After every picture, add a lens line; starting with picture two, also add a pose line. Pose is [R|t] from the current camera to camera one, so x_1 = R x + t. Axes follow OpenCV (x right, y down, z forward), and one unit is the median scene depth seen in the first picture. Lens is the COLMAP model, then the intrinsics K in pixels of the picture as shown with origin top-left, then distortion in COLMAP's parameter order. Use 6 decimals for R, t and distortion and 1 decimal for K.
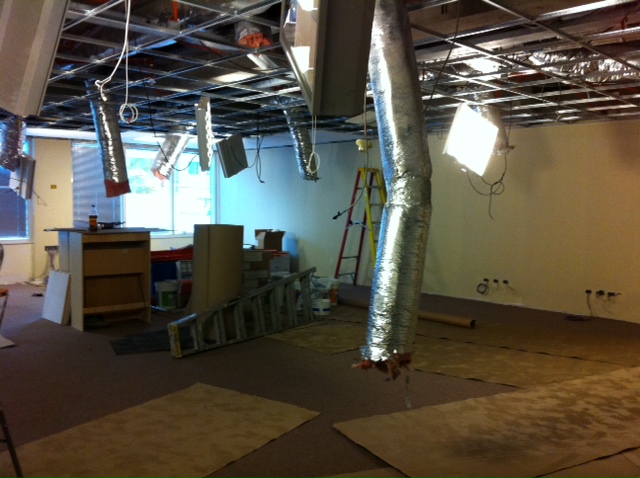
lens RADIAL K [[609.7, 0, 331.1], [0, 609.7, 240.2], [0, 0, 1]] dist [0.086169, -0.254255]
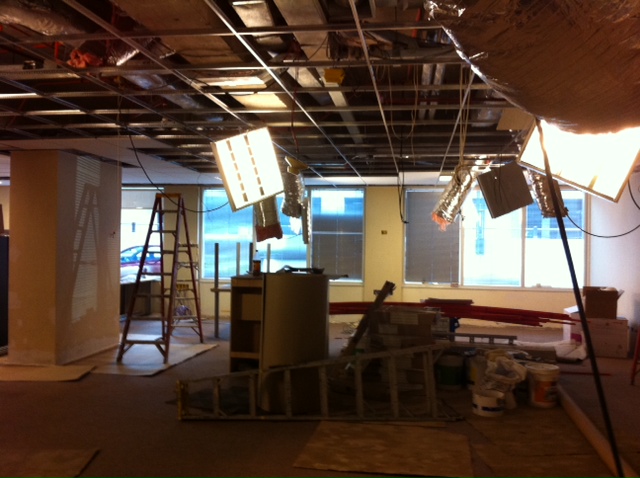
lens RADIAL K [[609.7, 0, 331.1], [0, 609.7, 240.2], [0, 0, 1]] dist [0.086169, -0.254255]
pose [[0.608856, 0.000948, -0.793280, 0.325455], [-0.059485, 0.997238, -0.044464, -0.024765], [0.791047, 0.074260, 0.607231, 0.331106]]
